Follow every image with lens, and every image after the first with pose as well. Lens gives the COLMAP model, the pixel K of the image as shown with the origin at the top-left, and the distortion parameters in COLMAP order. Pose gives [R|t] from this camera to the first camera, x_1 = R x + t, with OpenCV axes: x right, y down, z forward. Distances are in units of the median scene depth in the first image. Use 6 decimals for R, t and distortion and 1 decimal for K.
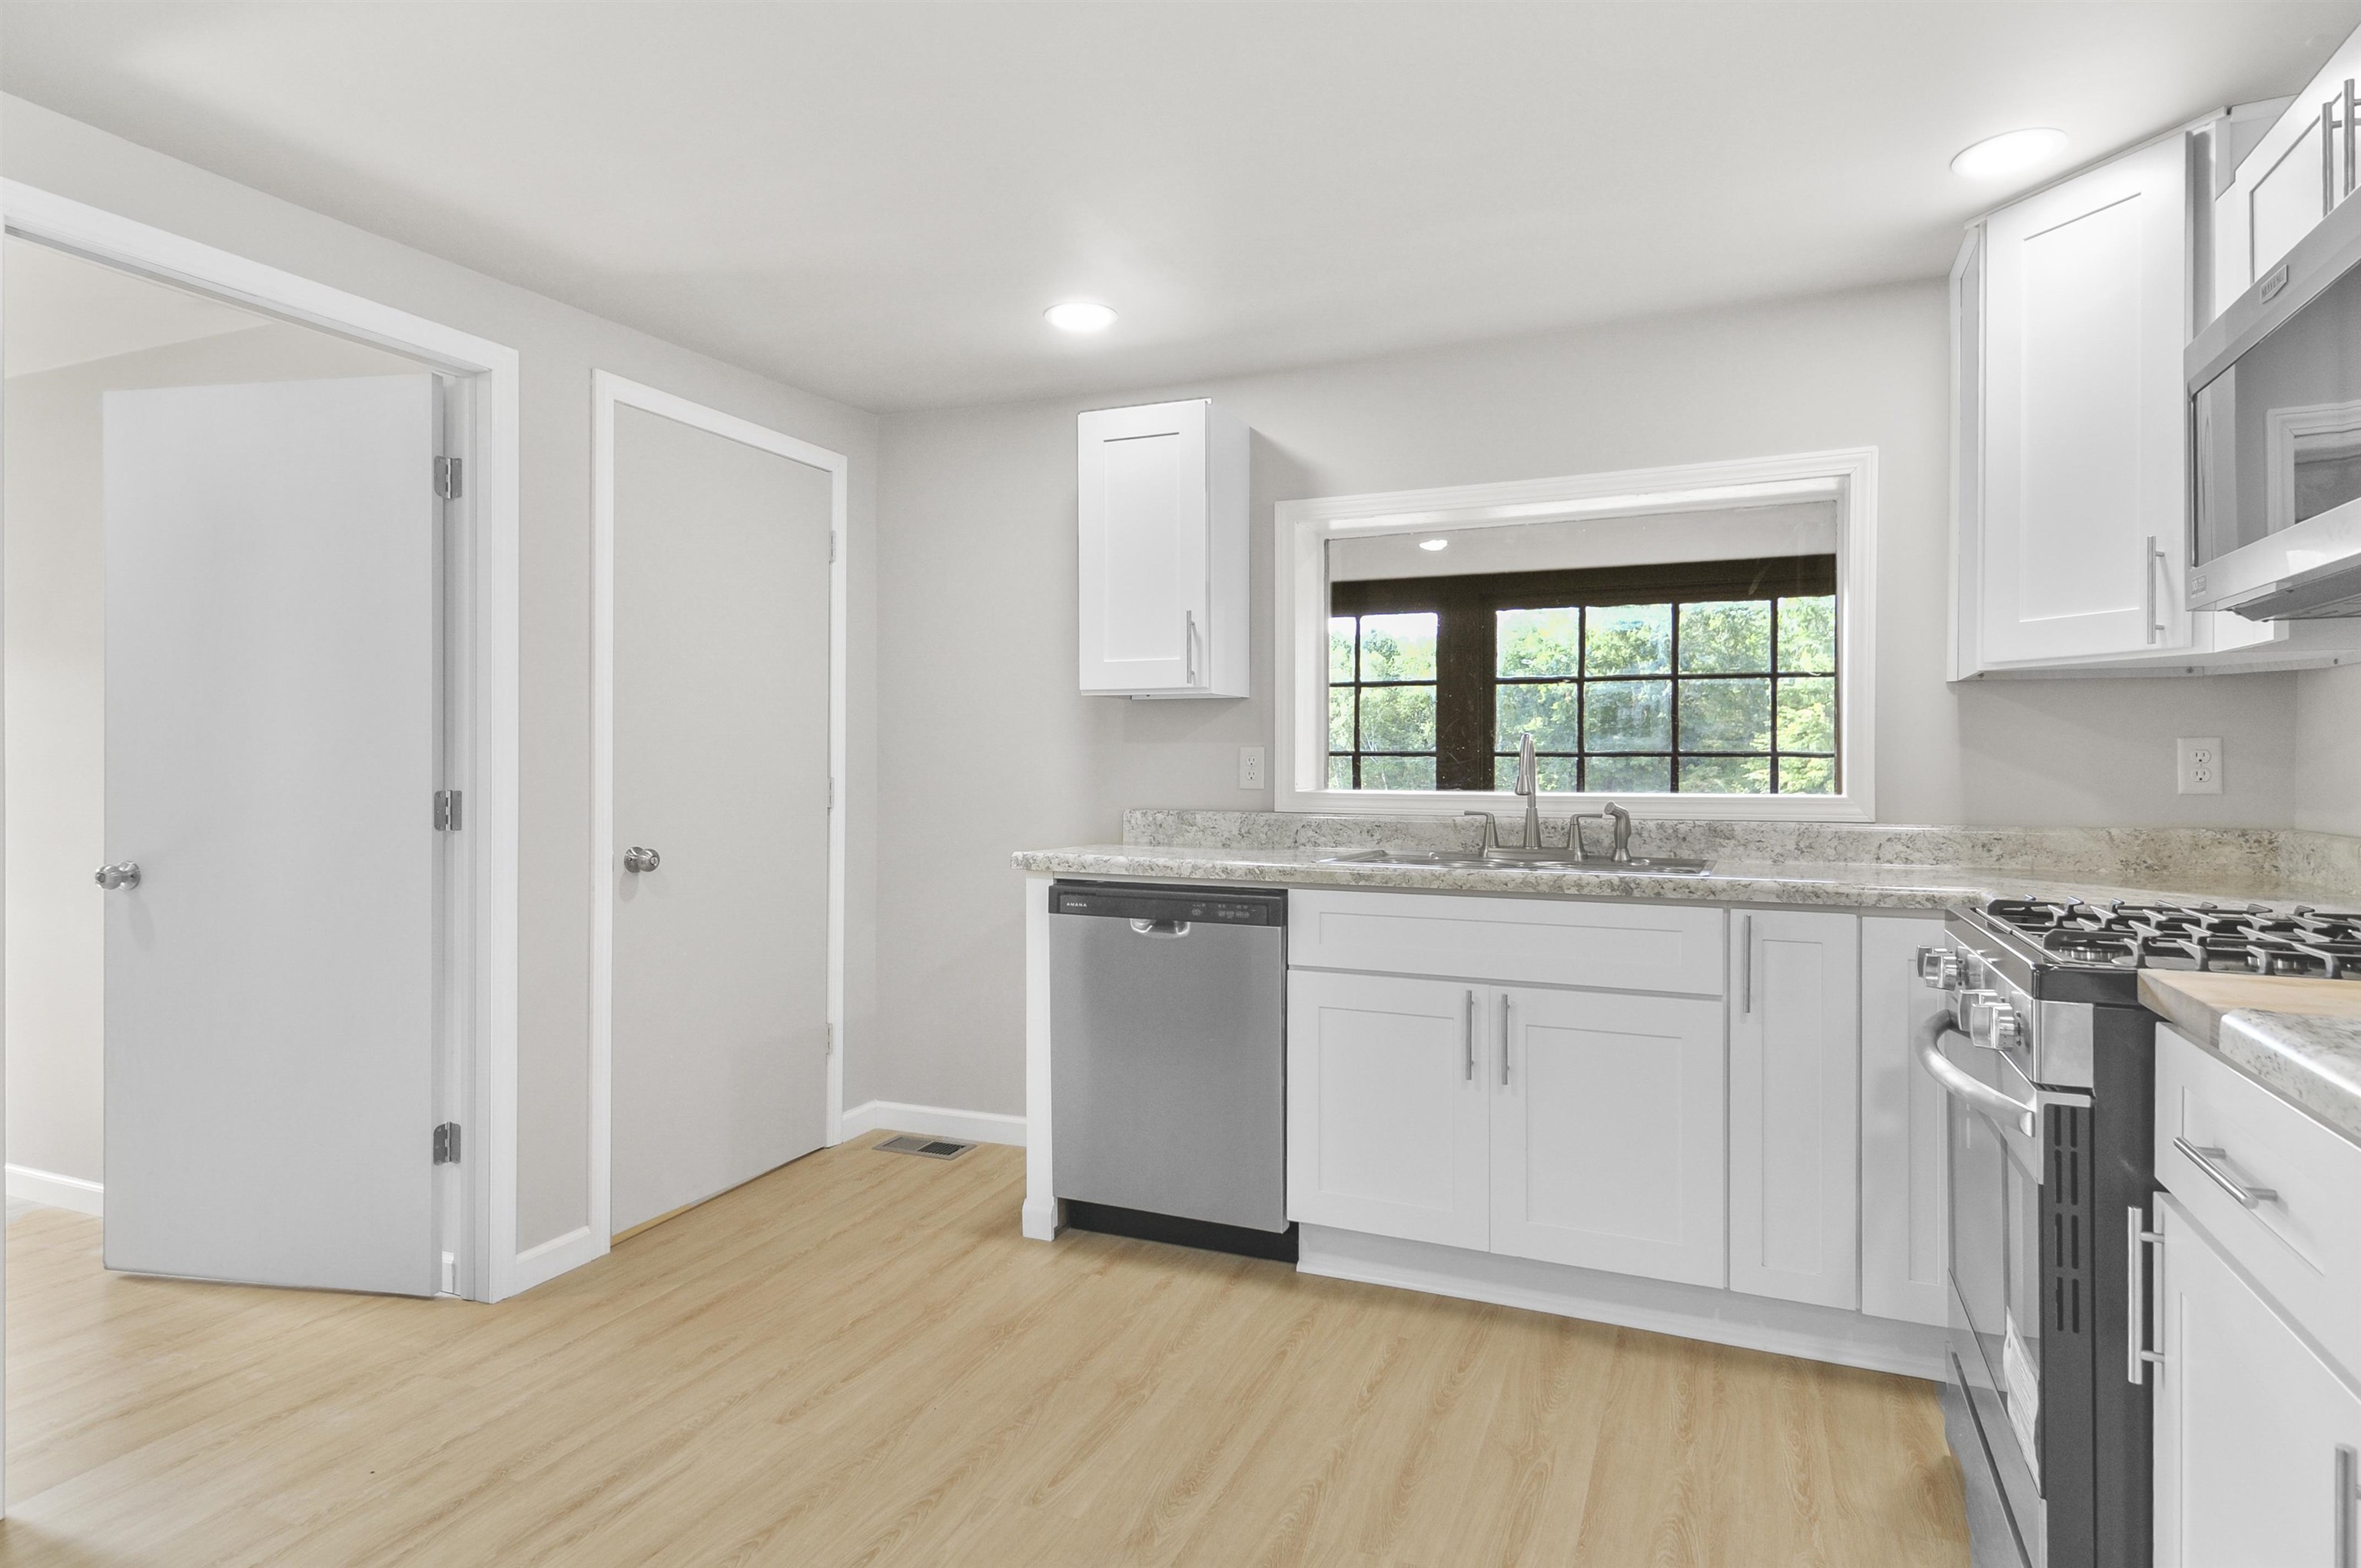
lens RADIAL K [[1282.7, 0, 1180.5], [0, 1282.7, 784.0], [0, 0, 1]] dist [0.018501, -0.000428]
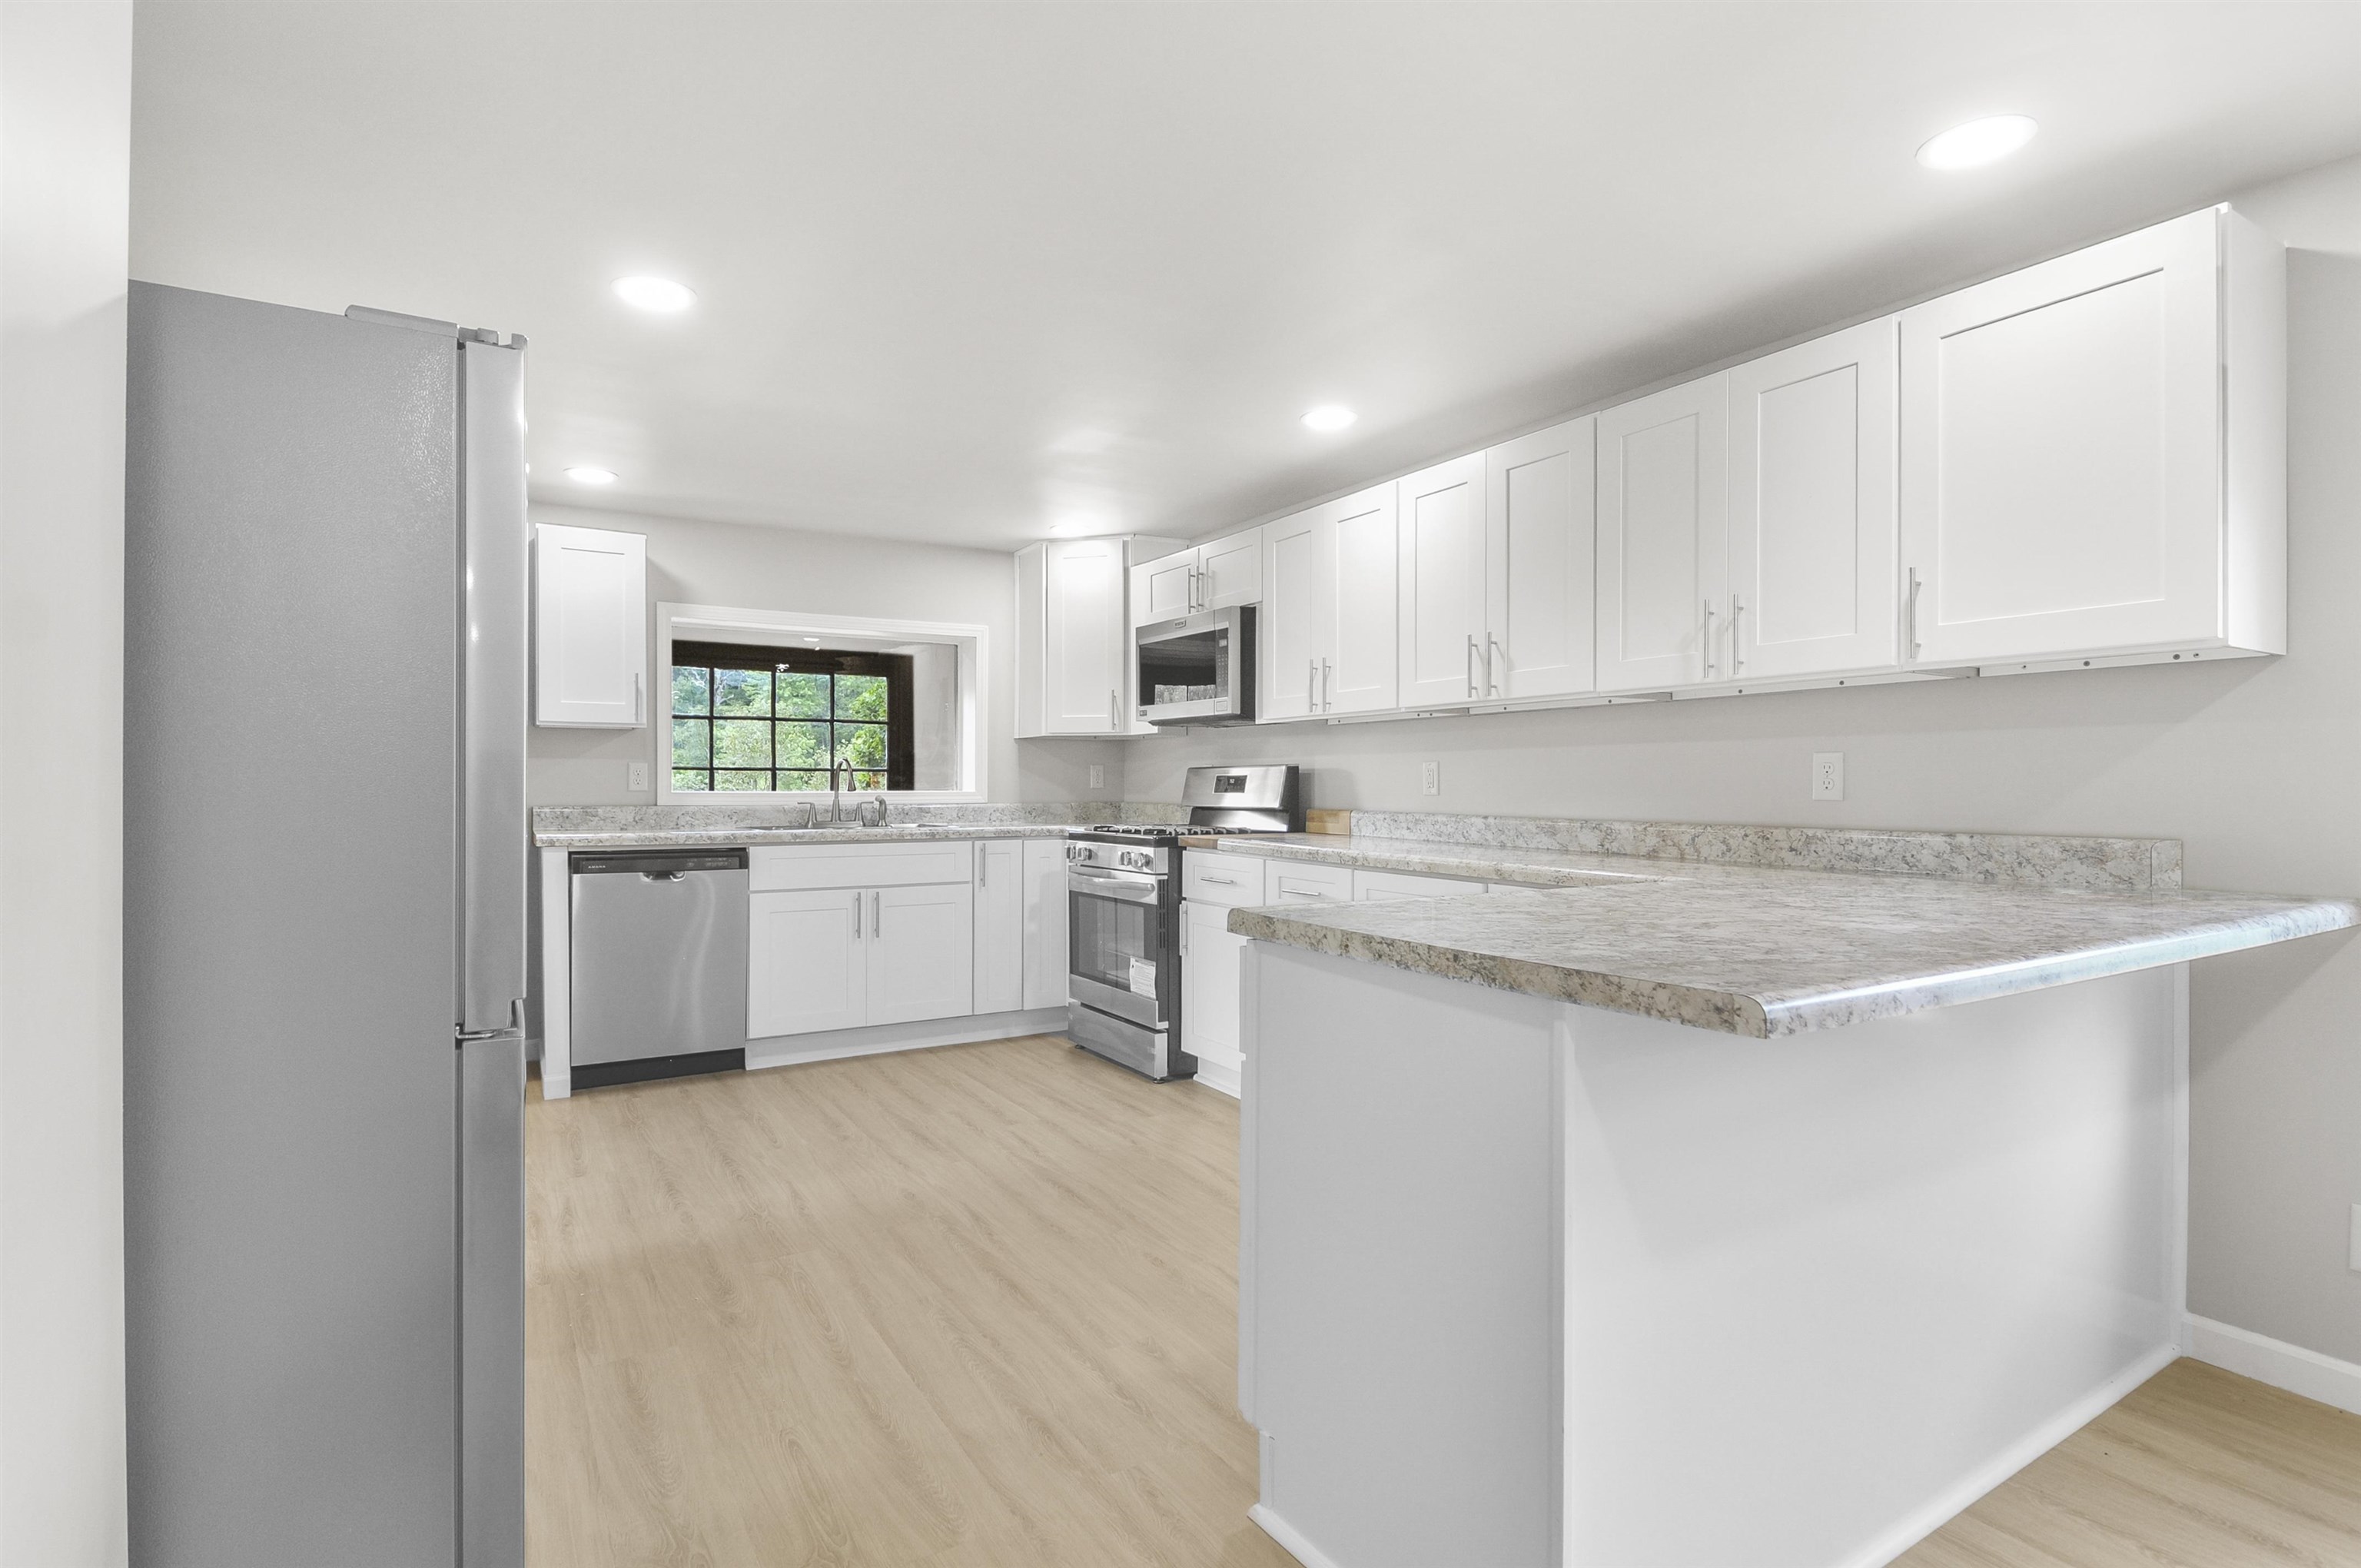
lens RADIAL K [[1129.0, 0, 1180.5], [0, 1129.0, 784.0], [0, 0, 1]] dist [-0.000273, -0.000040]
pose [[0.589443, -0.004248, 0.807799, -0.800593], [0.009201, 0.999957, -0.001455, 0.004361], [-0.807757, 0.008290, 0.589457, -0.367042]]
